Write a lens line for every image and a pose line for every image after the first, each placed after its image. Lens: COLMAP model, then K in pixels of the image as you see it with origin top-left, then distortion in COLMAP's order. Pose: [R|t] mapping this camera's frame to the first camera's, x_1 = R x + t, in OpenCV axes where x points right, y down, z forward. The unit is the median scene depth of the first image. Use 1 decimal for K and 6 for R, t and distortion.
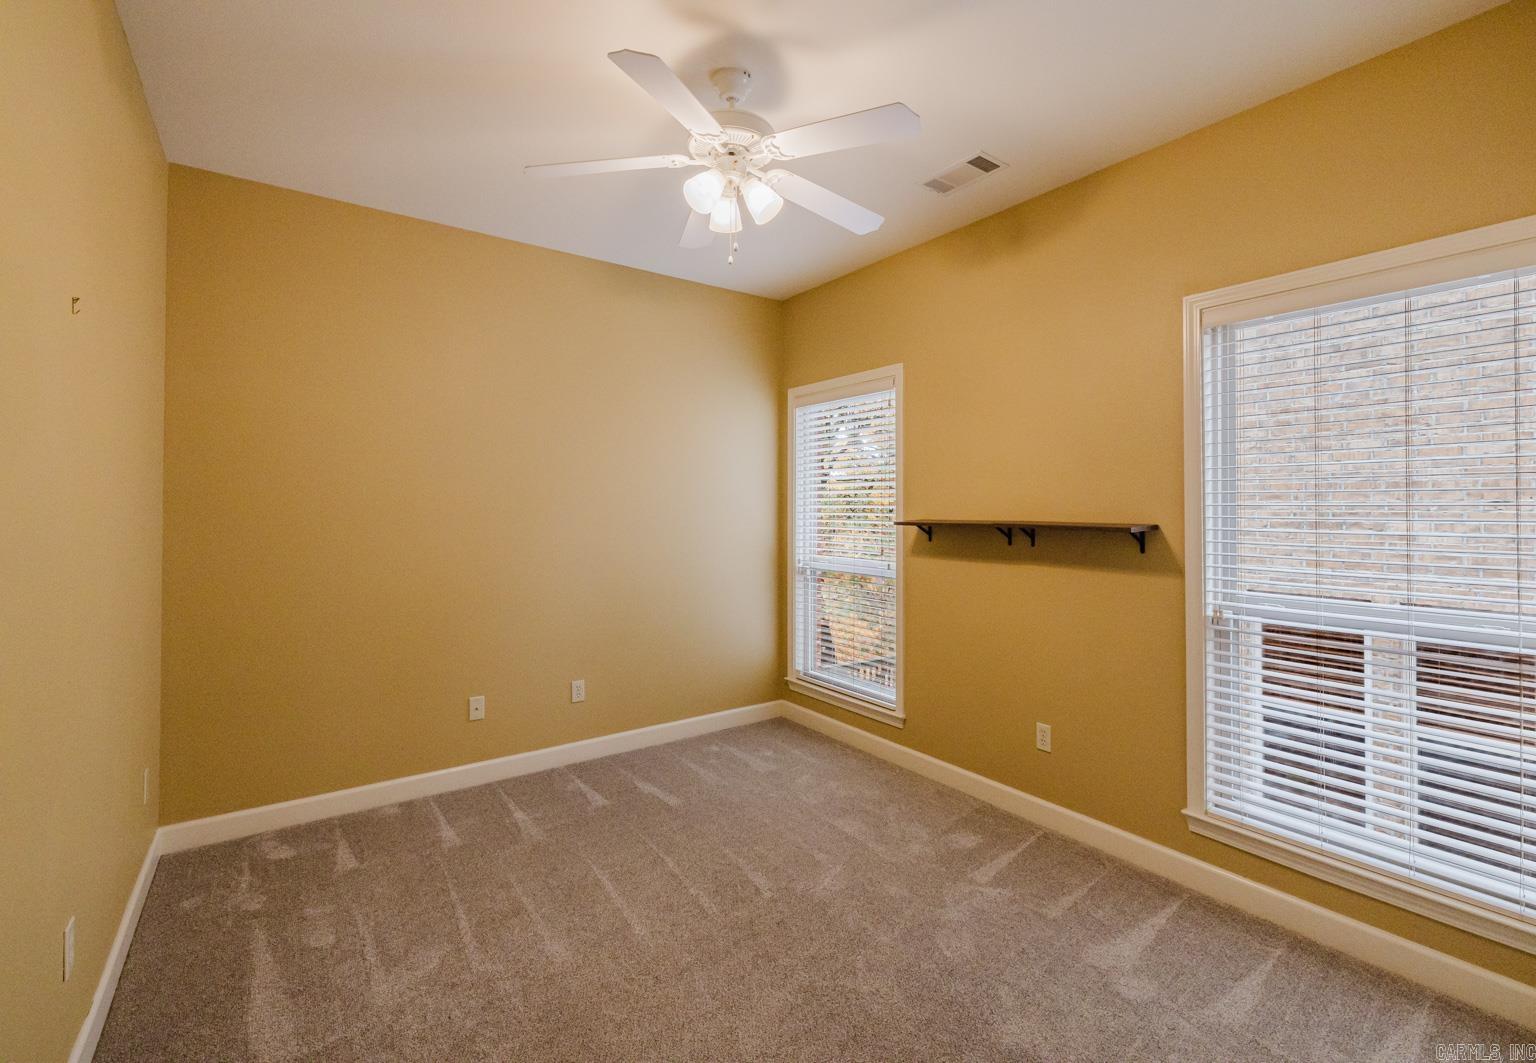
lens RADIAL K [[664.5, 0, 770.9], [0, 664.5, 514.8], [0, 0, 1]] dist [0.000025, 0.000119]
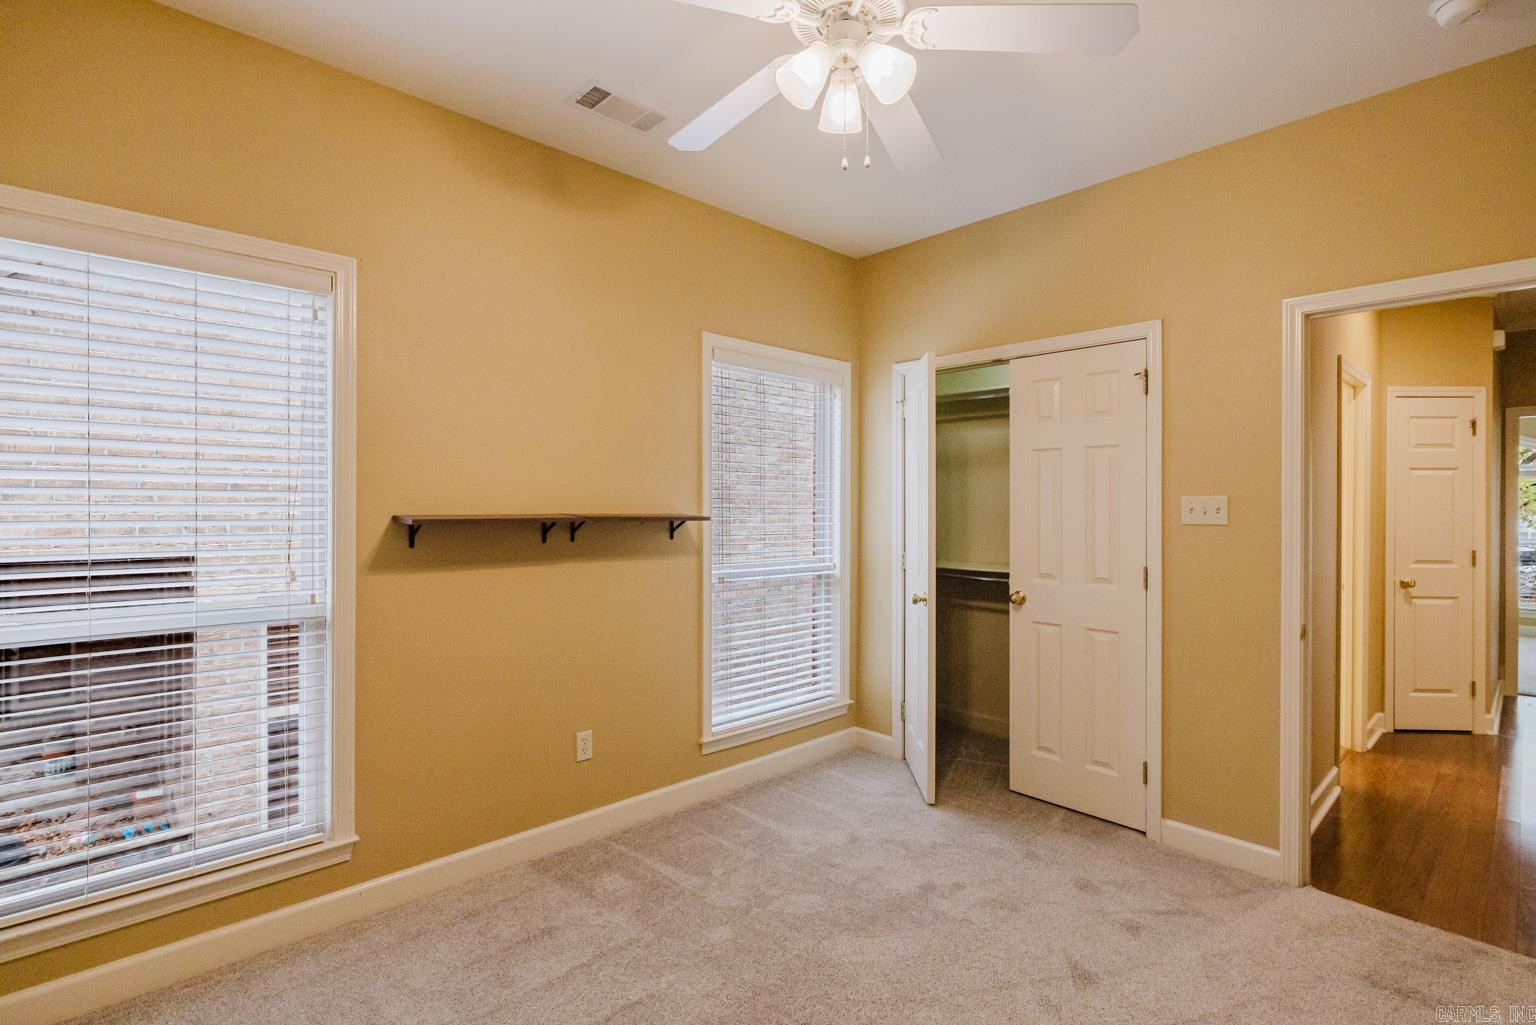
lens RADIAL K [[749.2, 0, 770.4], [0, 749.2, 508.5], [0, 0, 1]] dist [-0.000837, 0.000001]
pose [[-0.138713, -0.011279, 0.990268, -0.739126], [-0.001227, 0.999936, 0.011217, -0.010885], [-0.990332, 0.000341, -0.138718, 0.990269]]
